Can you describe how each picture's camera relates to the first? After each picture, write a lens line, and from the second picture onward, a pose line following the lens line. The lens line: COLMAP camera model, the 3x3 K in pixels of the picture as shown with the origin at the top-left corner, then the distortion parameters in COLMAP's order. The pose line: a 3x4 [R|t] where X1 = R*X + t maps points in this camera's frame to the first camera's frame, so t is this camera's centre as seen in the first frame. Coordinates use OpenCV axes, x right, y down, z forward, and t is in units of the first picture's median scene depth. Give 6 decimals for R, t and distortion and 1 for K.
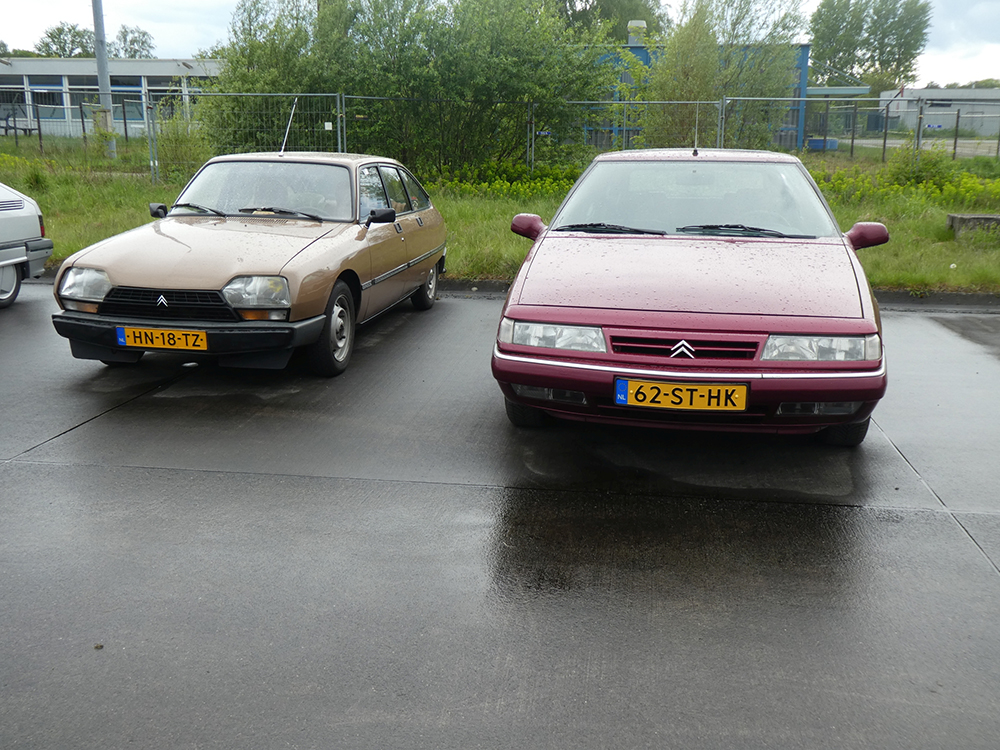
lens RADIAL K [[1009.8, 0, 499.5], [0, 1009.8, 376.0], [0, 0, 1]] dist [0.006667, 0.000000]
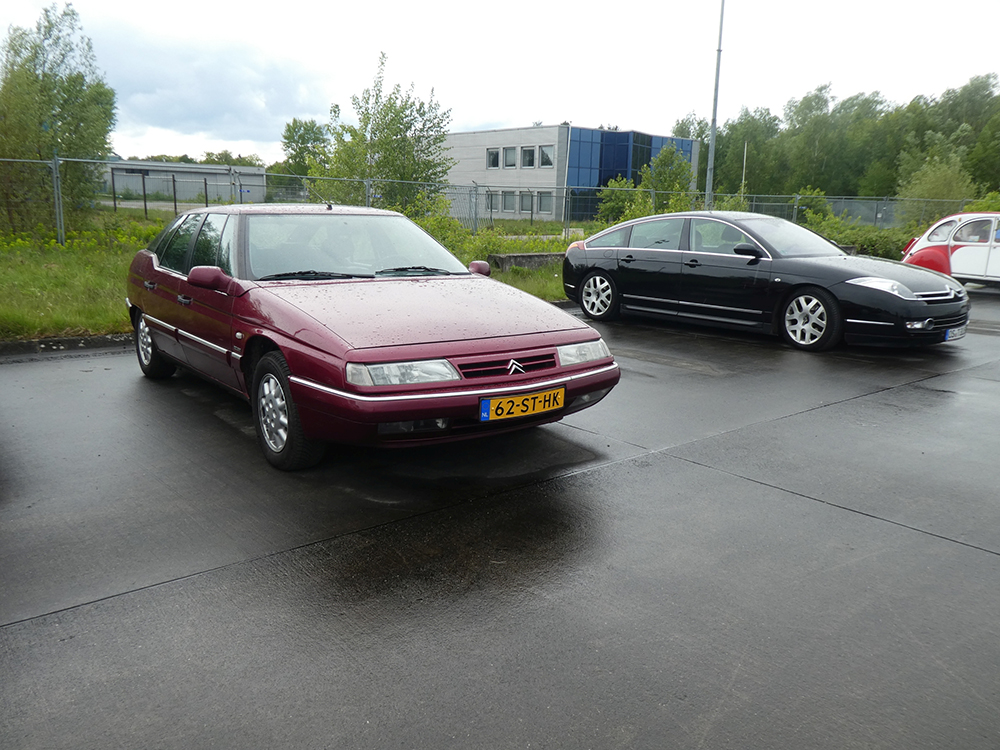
lens RADIAL K [[821.5, 0, 498.2], [0, 821.5, 373.9], [0, 0, 1]] dist [0.017770, 0.005466]
pose [[0.661130, -0.139805, 0.737131, -0.548516], [0.158355, 0.986354, 0.045044, -0.064330], [-0.733369, 0.086949, 0.674247, 0.343024]]
